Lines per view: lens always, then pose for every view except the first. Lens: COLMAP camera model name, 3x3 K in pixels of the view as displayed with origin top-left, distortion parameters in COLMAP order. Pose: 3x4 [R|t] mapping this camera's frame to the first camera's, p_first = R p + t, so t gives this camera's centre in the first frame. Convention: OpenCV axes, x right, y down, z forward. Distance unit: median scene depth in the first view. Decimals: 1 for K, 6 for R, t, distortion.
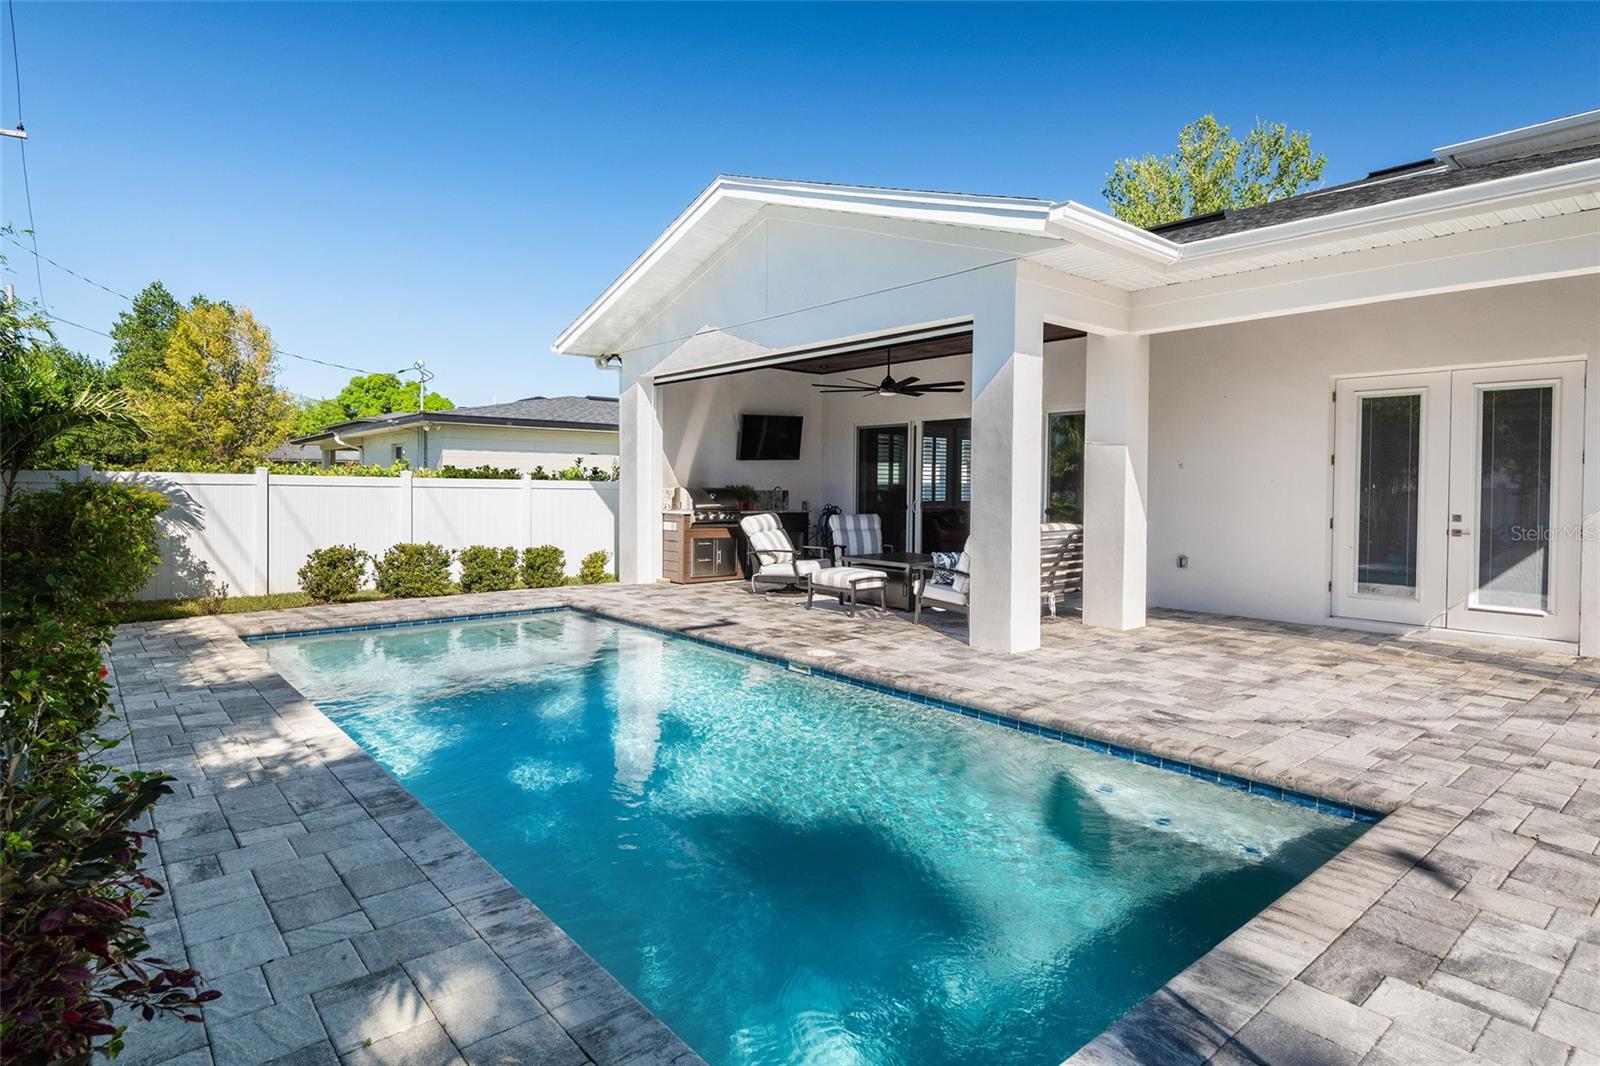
lens RADIAL K [[854.0, 0, 800.0], [0, 854.0, 533.0], [0, 0, 1]] dist [0.001466, 0.000105]
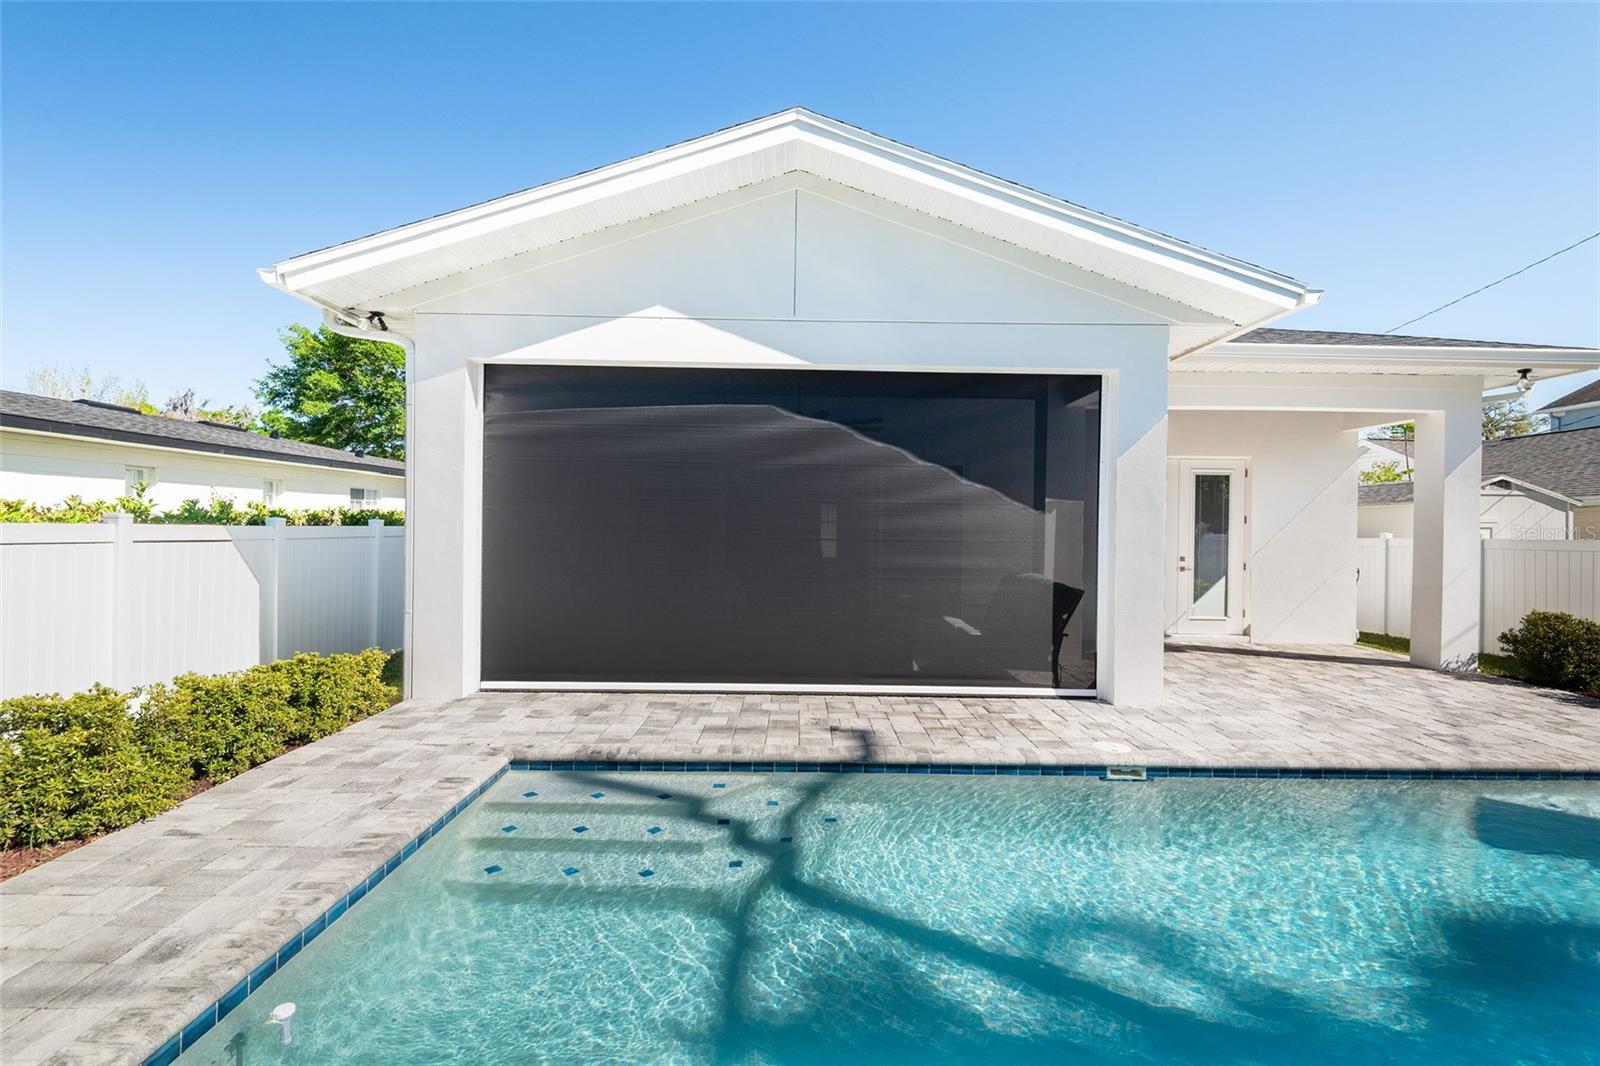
lens RADIAL K [[765.0, 0, 800.0], [0, 765.0, 533.0], [0, 0, 1]] dist [-0.002246, -0.000251]
pose [[0.630845, -0.004065, 0.775898, -0.622163], [0.034483, 0.999145, -0.022802, -0.051273], [-0.775142, 0.041140, 0.630446, 0.641466]]
